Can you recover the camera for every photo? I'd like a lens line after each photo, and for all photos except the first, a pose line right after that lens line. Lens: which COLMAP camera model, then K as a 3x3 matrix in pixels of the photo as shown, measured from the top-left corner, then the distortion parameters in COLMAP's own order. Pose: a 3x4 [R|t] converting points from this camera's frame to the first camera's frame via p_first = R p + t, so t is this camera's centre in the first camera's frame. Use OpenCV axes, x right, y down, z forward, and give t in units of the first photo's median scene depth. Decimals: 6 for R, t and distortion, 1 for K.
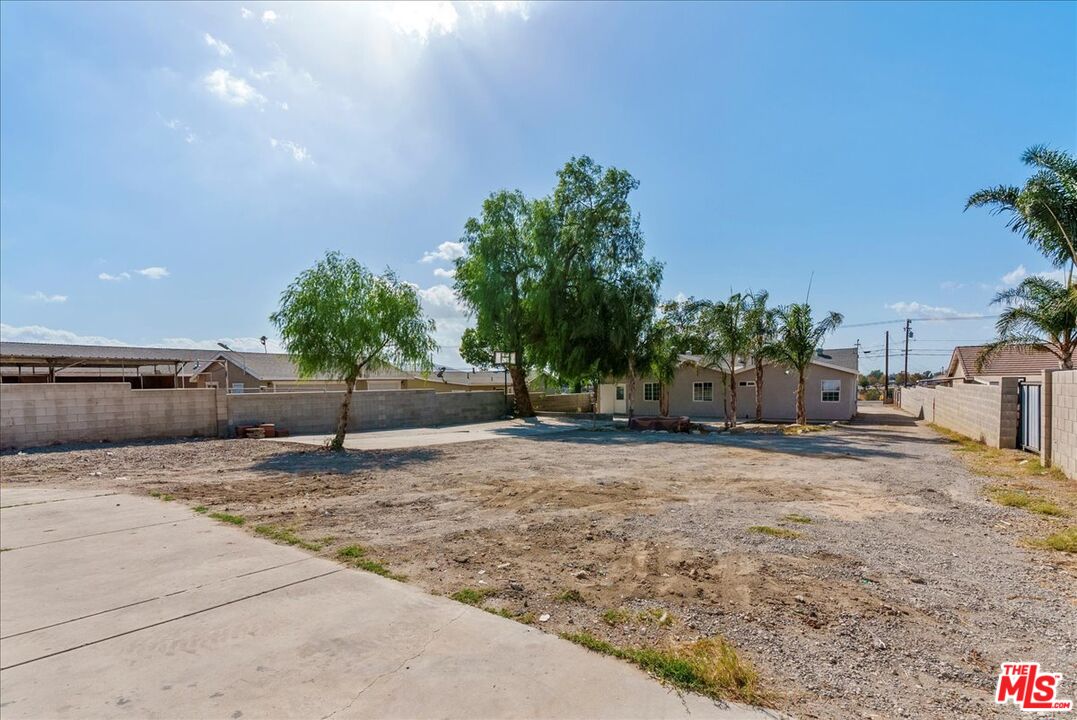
lens RADIAL K [[495.3, 0, 536.4], [0, 495.3, 355.2], [0, 0, 1]] dist [-0.001507, 0.000050]
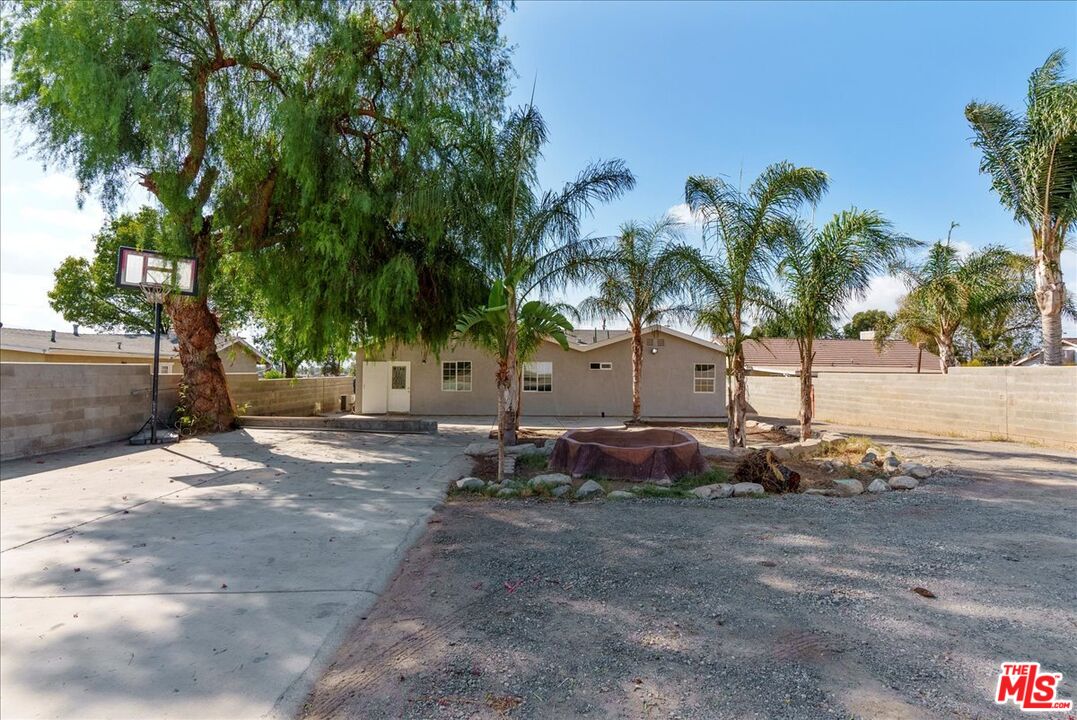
lens RADIAL K [[495.3, 0, 536.4], [0, 495.3, 355.2], [0, 0, 1]] dist [-0.001507, 0.000050]
pose [[0.827091, 0.040351, 0.560618, -0.033872], [-0.052084, 0.998630, 0.004963, 0.047898], [-0.559650, -0.033304, 0.828060, 0.529183]]
